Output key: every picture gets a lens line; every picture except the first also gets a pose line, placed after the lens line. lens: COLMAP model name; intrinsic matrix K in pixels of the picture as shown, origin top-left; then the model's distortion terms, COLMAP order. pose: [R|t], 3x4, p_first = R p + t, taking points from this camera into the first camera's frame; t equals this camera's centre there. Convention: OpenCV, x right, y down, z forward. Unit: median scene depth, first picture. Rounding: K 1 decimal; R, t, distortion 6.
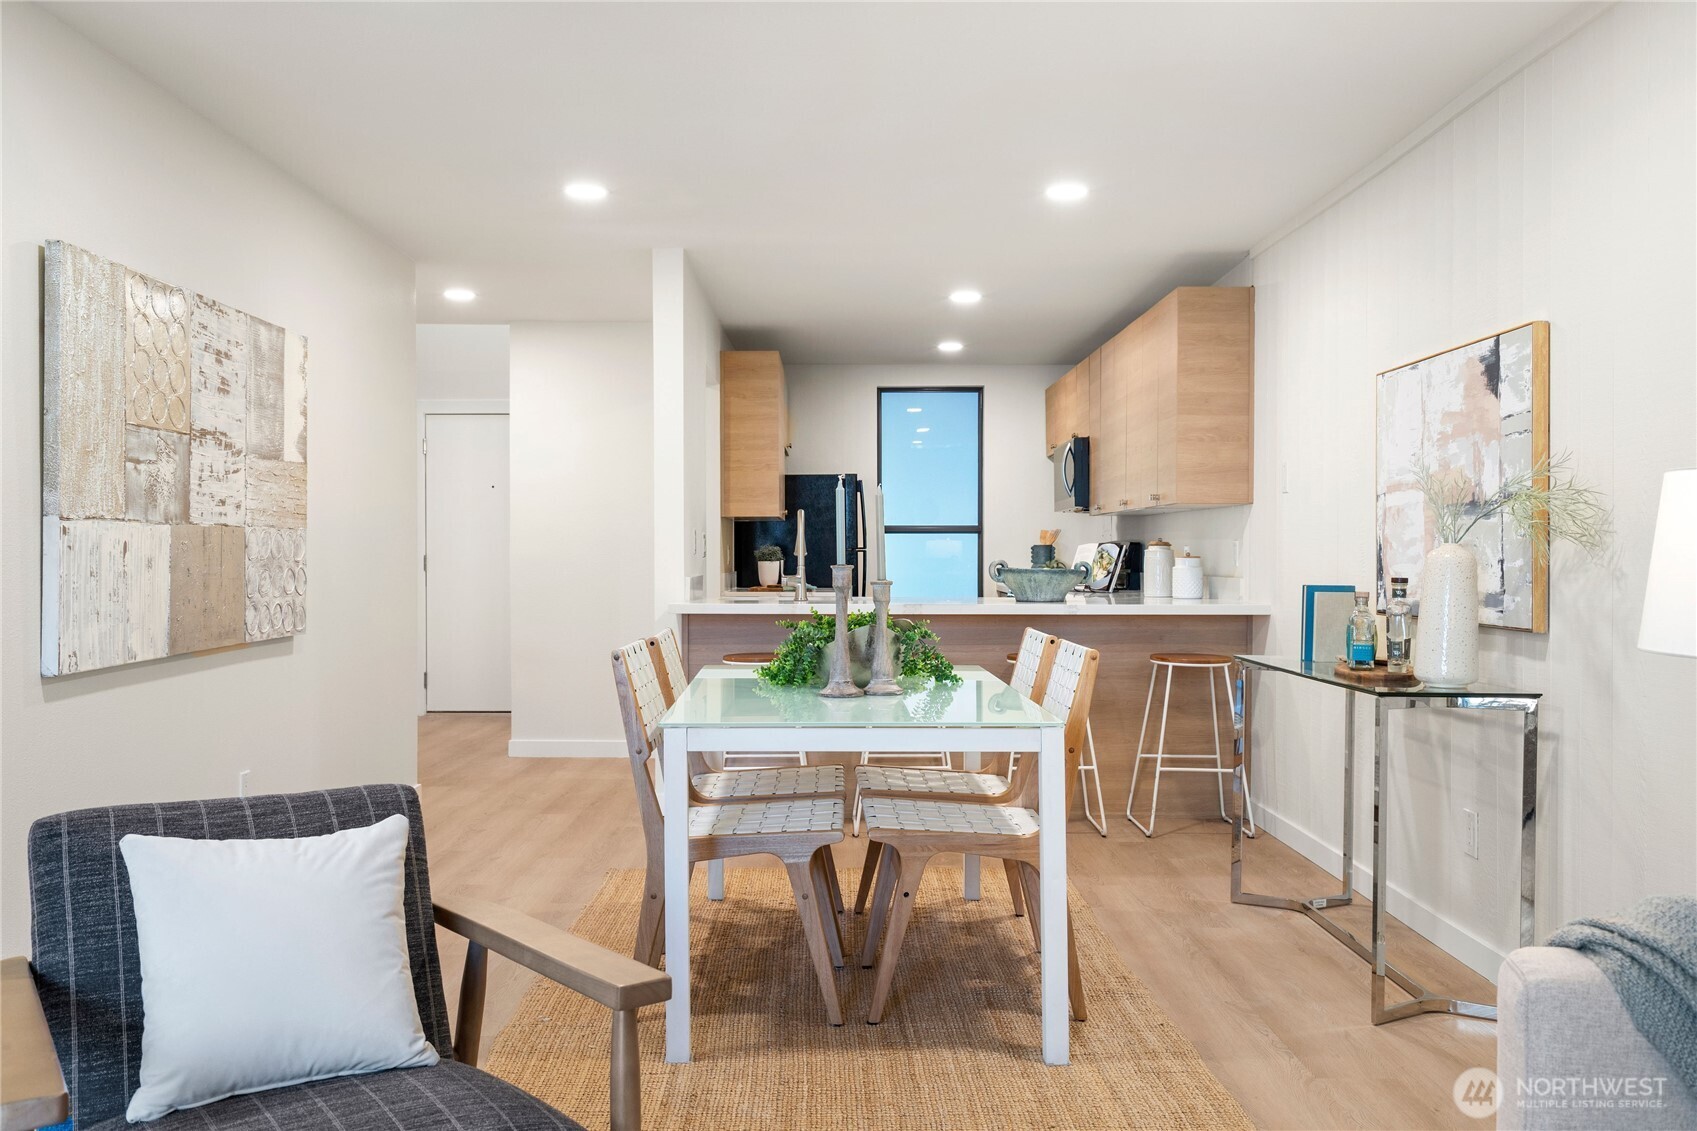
lens RADIAL K [[1406.5, 0, 848.0], [0, 1406.5, 577.7], [0, 0, 1]] dist [0.011570, 0.001241]
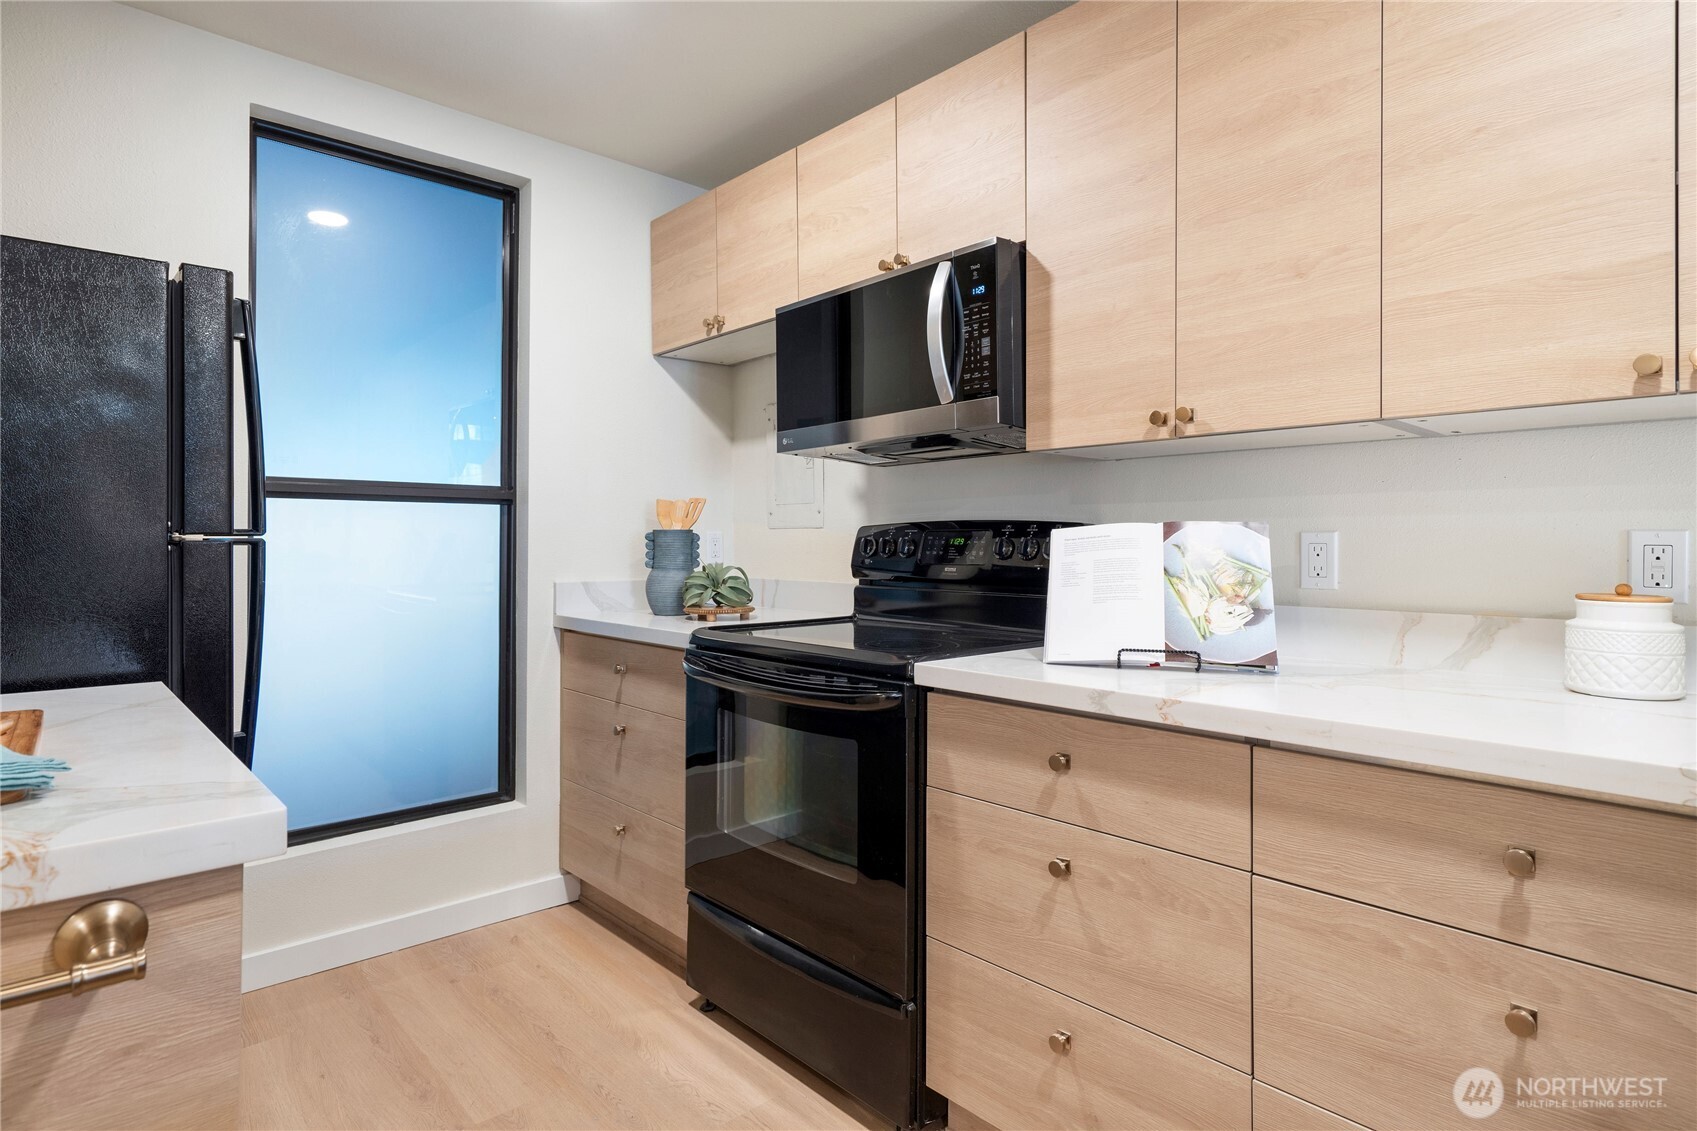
lens RADIAL K [[895.1, 0, 849.6], [0, 895.1, 536.1], [0, 0, 1]] dist [0.002102, 0.002905]
pose [[0.740947, 0.007894, 0.671517, -0.034077], [0.008294, 0.999747, -0.020904, -0.022435], [-0.671512, 0.021059, 0.740694, 1.152327]]
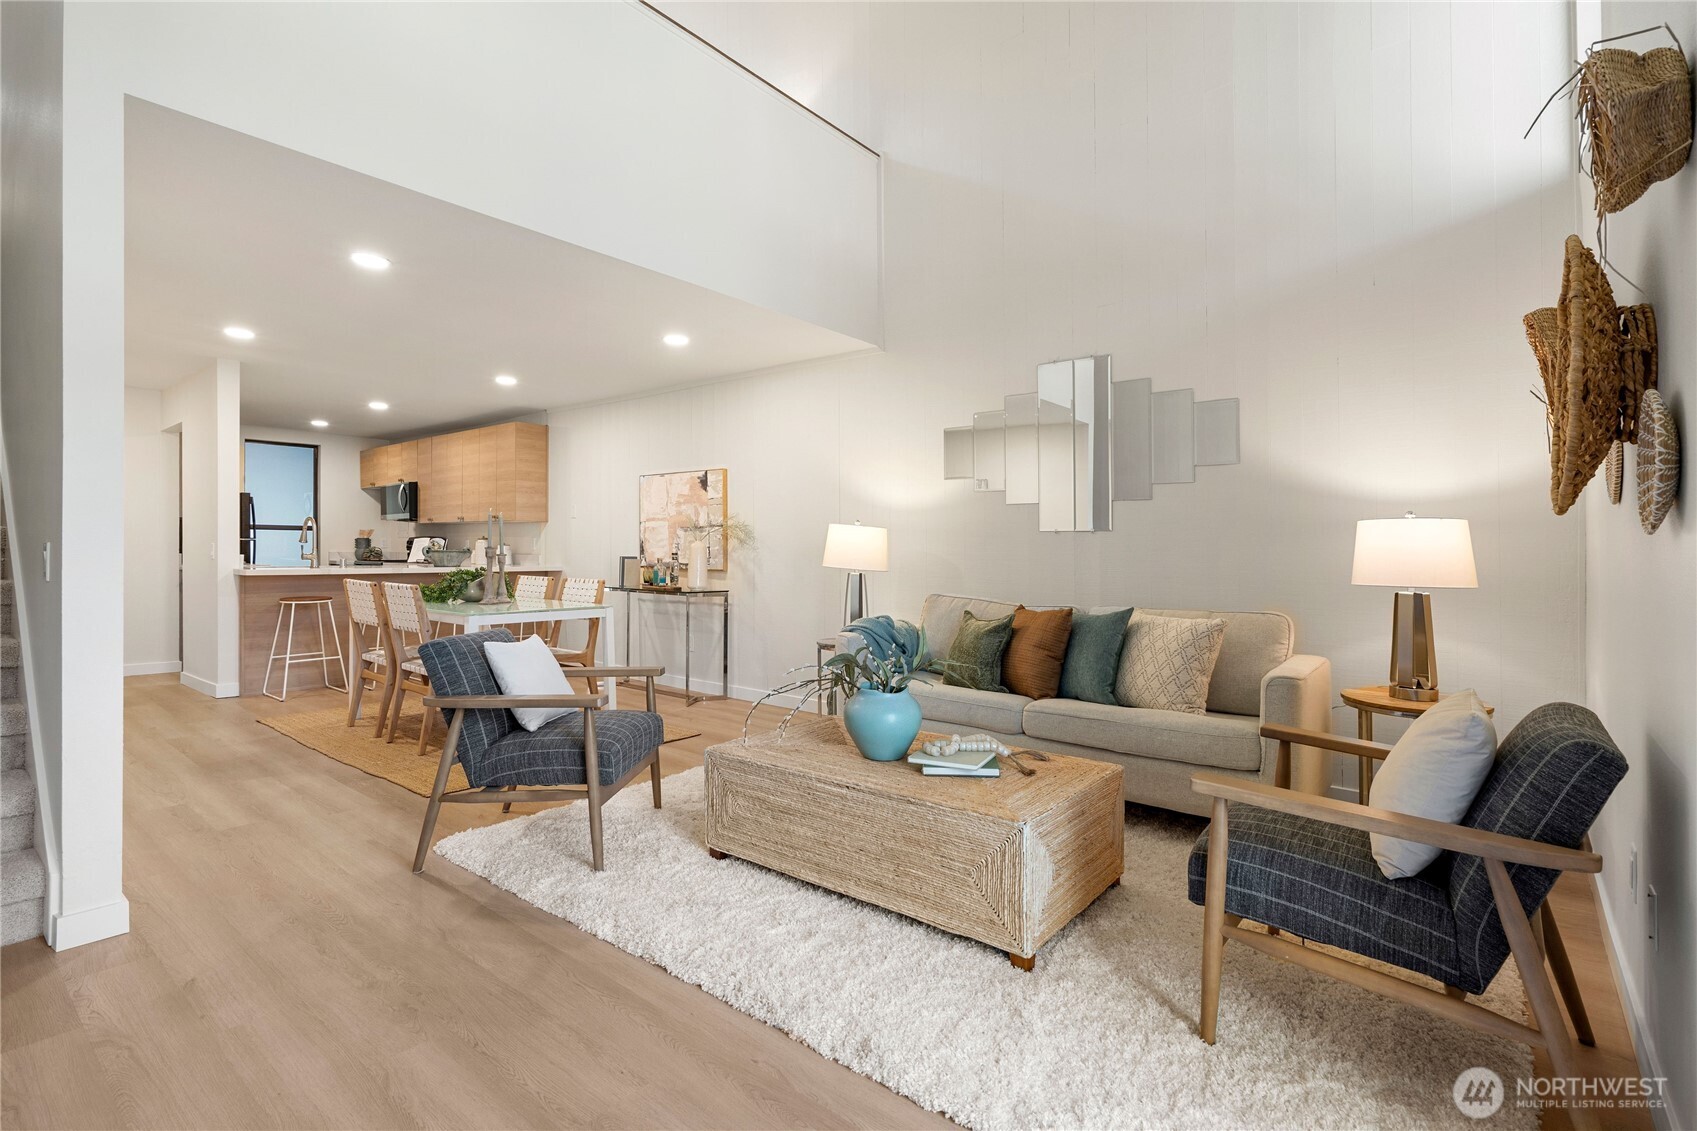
lens RADIAL K [[784.2, 0, 836.4], [0, 784.2, 548.8], [0, 0, 1]] dist [-0.007460, 0.000925]
pose [[0.636158, 0.005722, 0.771538, -0.386312], [0.004706, 0.999925, -0.011296, 0.006958], [-0.771544, 0.010817, 0.636084, -0.152975]]
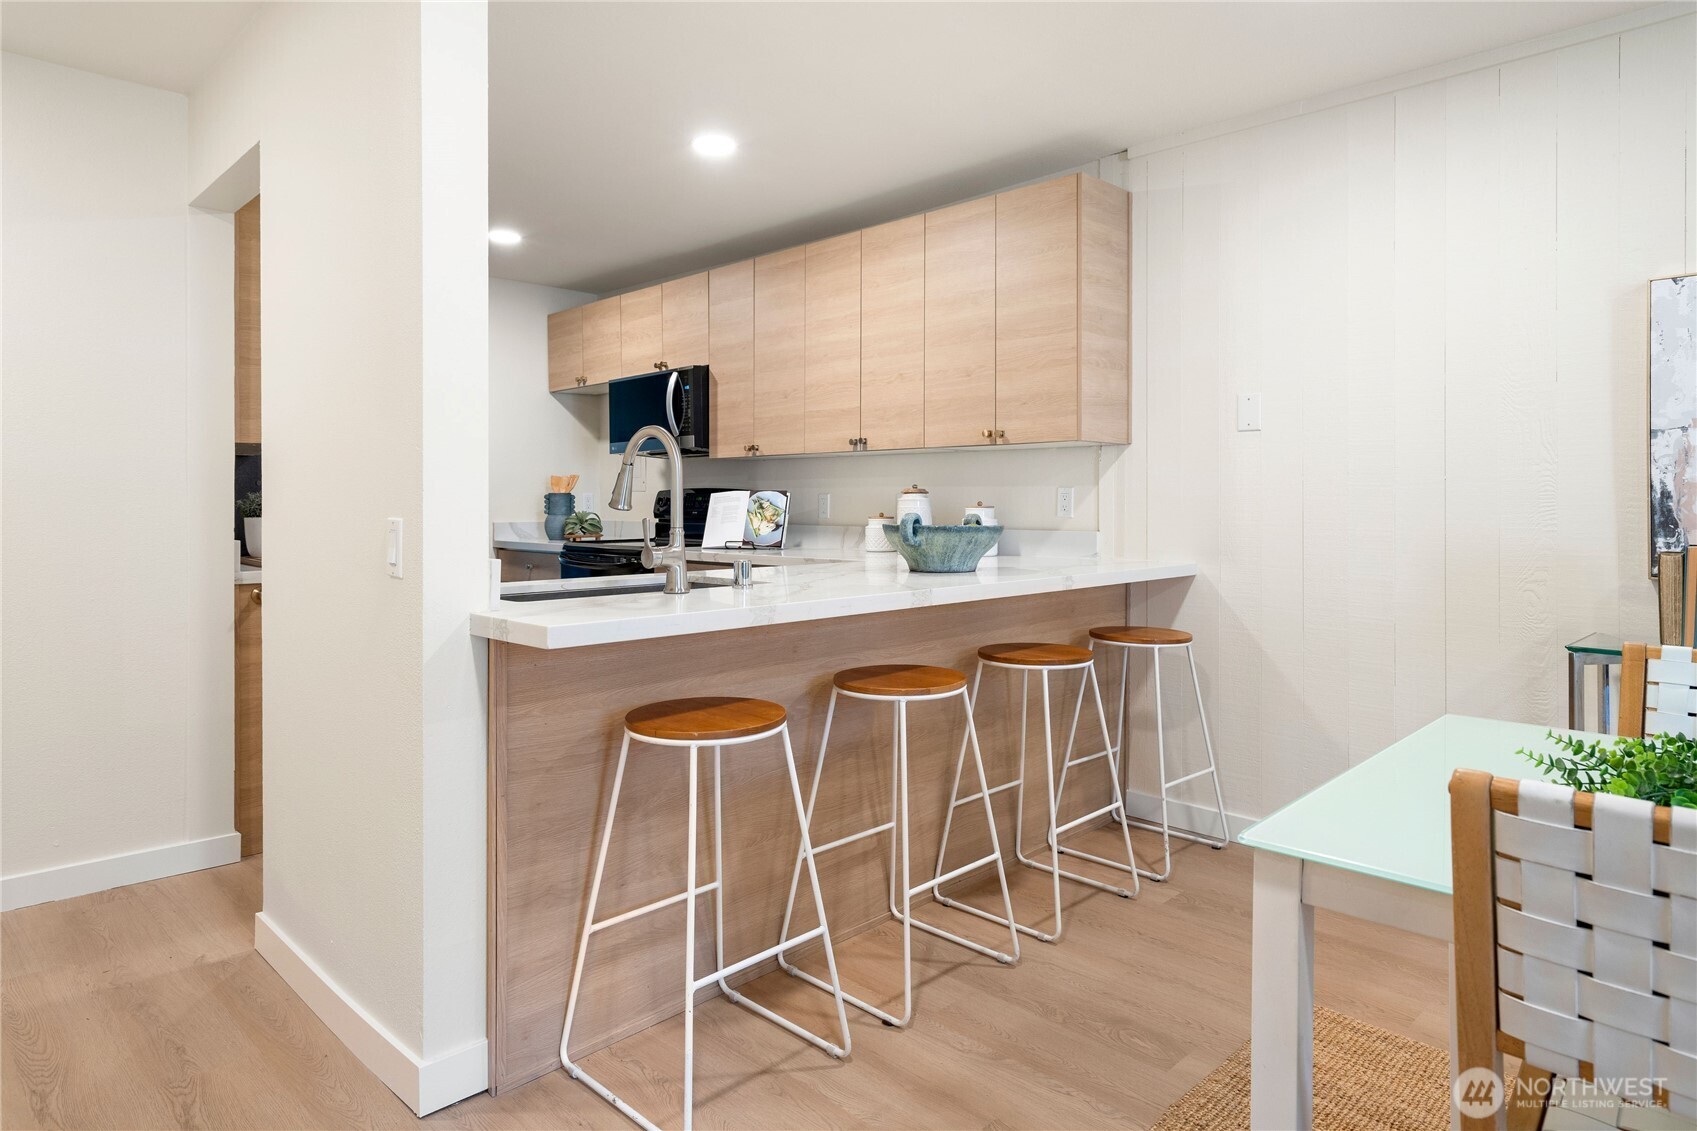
lens RADIAL K [[1005.7, 0, 843.7], [0, 1005.7, 498.2], [0, 0, 1]] dist [0.001158, 0.000664]
pose [[0.716937, 0.002773, 0.697133, -0.261800], [0.011921, 0.999797, -0.016237, -0.012564], [-0.697036, 0.019951, 0.716758, 0.685646]]
